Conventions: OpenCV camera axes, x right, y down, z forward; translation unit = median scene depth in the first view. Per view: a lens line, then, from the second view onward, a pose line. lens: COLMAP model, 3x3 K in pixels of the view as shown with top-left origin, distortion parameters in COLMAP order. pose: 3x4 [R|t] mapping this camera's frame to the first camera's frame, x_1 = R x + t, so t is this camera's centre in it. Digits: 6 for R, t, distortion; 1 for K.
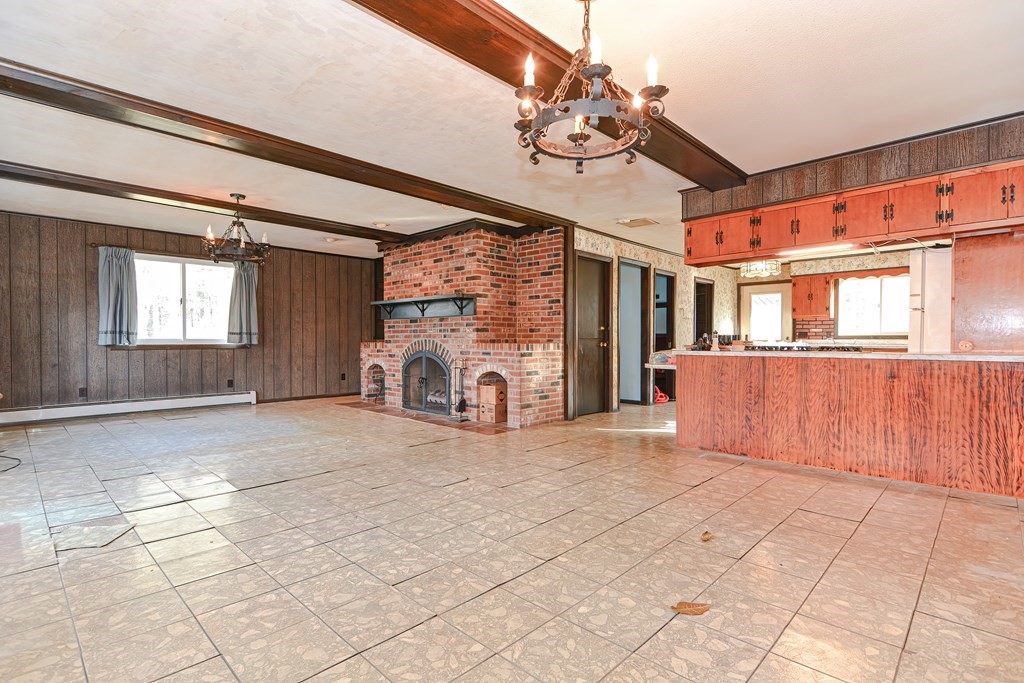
lens RADIAL K [[492.8, 0, 507.9], [0, 492.8, 345.9], [0, 0, 1]] dist [0.011467, -0.004521]
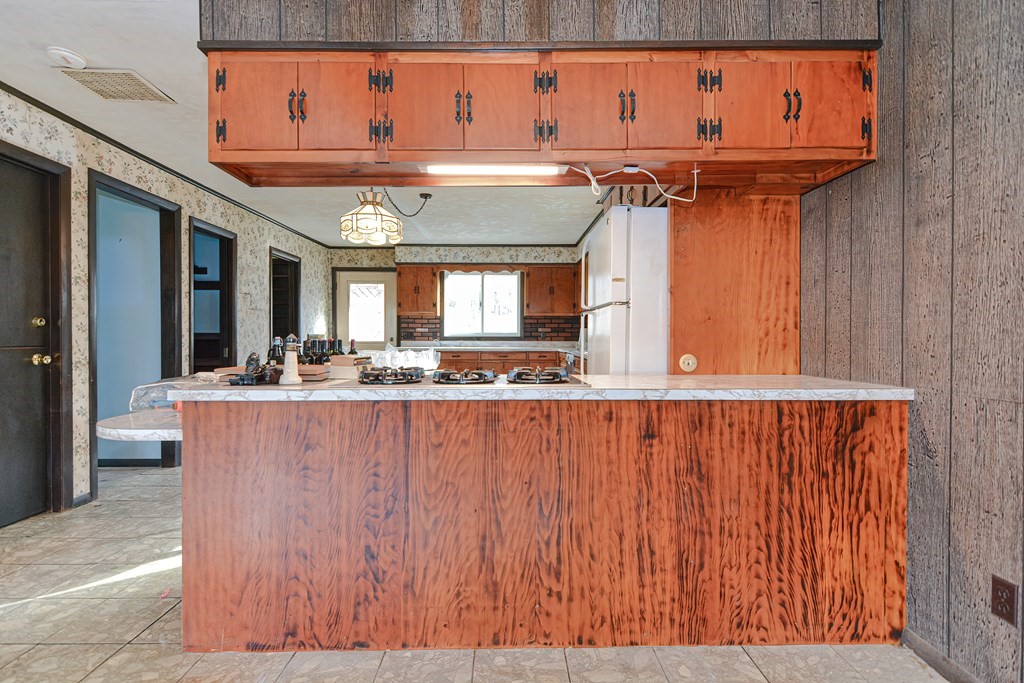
lens RADIAL K [[492.8, 0, 511.0], [0, 492.8, 340.8], [0, 0, 1]] dist [0.011467, -0.004521]
pose [[0.705780, -0.005685, 0.708408, 0.303777], [0.007402, 0.999972, 0.000651, -0.029066], [-0.708392, 0.004785, 0.705803, 0.681525]]
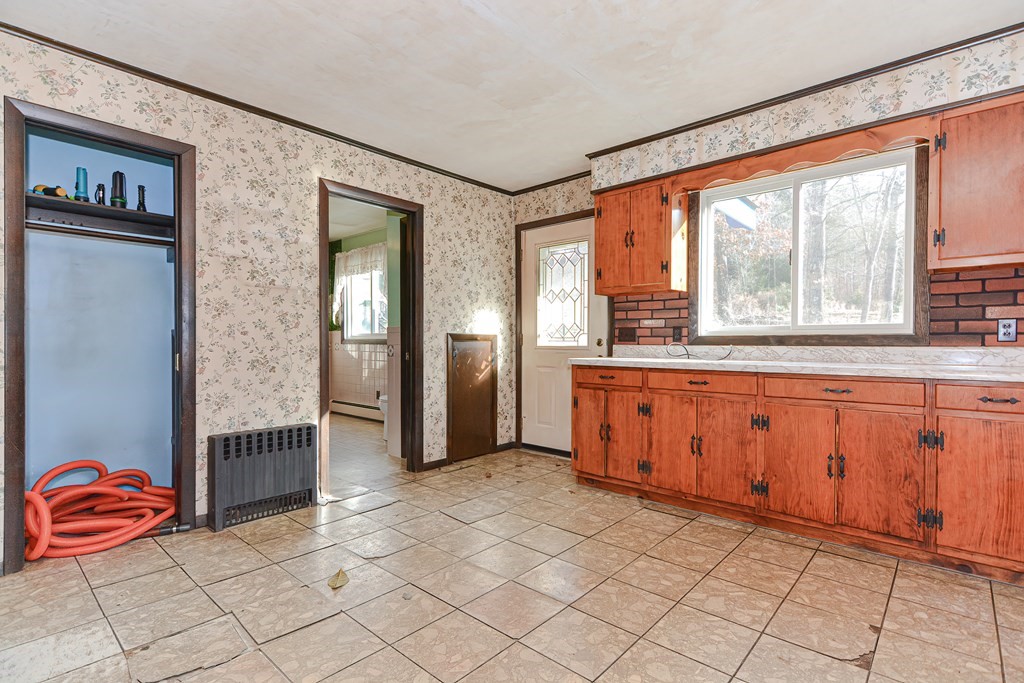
lens RADIAL K [[492.8, 0, 504.5], [0, 492.8, 347.8], [0, 0, 1]] dist [0.011467, -0.004521]
pose [[0.999414, 0.000693, 0.034215, 1.124277], [-0.000543, 0.999990, -0.004405, -0.021228], [-0.034218, 0.004384, 0.999405, 1.368617]]
